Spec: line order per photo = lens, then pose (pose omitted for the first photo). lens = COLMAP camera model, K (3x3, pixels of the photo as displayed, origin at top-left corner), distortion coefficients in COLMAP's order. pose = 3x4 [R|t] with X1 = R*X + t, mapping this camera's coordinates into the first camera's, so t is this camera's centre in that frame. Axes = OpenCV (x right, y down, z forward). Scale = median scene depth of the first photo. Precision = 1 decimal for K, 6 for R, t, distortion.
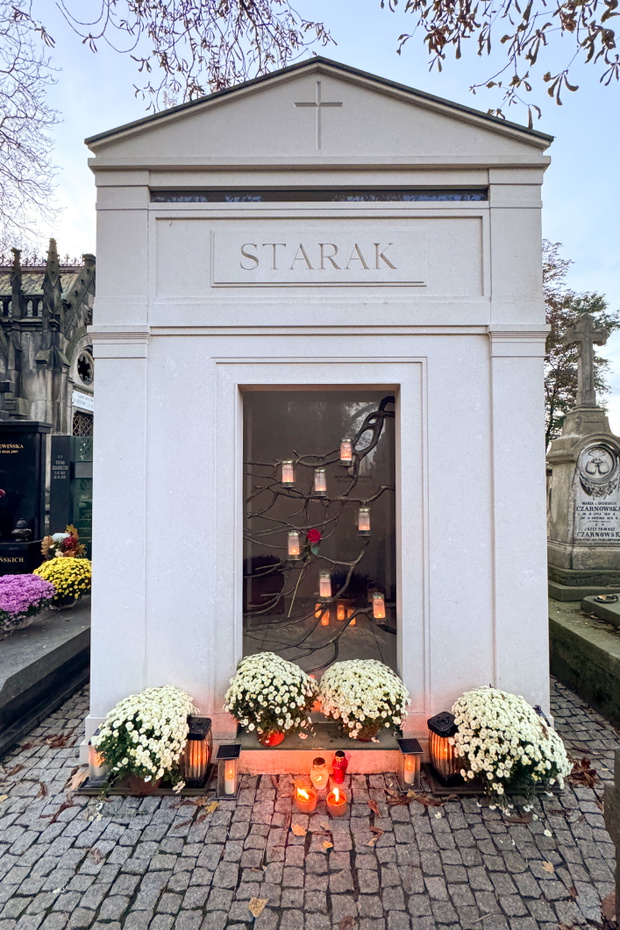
lens RADIAL K [[401.9, 0, 314.1], [0, 401.9, 469.7], [0, 0, 1]] dist [0.001019, -0.000396]
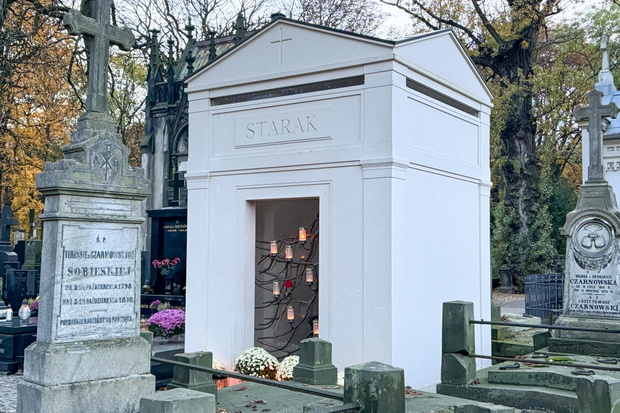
lens RADIAL K [[707.5, 0, 310.1], [0, 707.5, 207.0], [0, 0, 1]] dist [0.117610, -0.002275]
pose [[0.835493, -0.030142, -0.548674, 1.872141], [0.010185, 0.999172, -0.039381, -0.048915], [0.549407, 0.027315, 0.835108, -1.583184]]
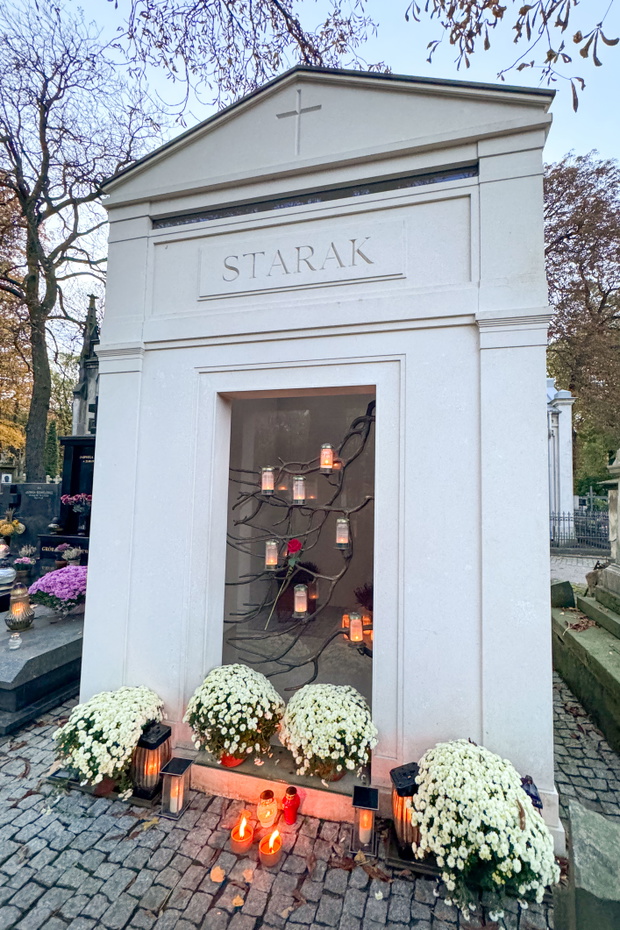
lens RADIAL K [[367.6, 0, 338.8], [0, 367.6, 465.9], [0, 0, 1]] dist [-0.001332, 0.000560]
pose [[0.975621, 0.004061, -0.219423, 0.319443], [-0.012860, 0.999169, -0.038687, 0.005452], [0.219083, 0.040566, 0.974863, 0.170664]]
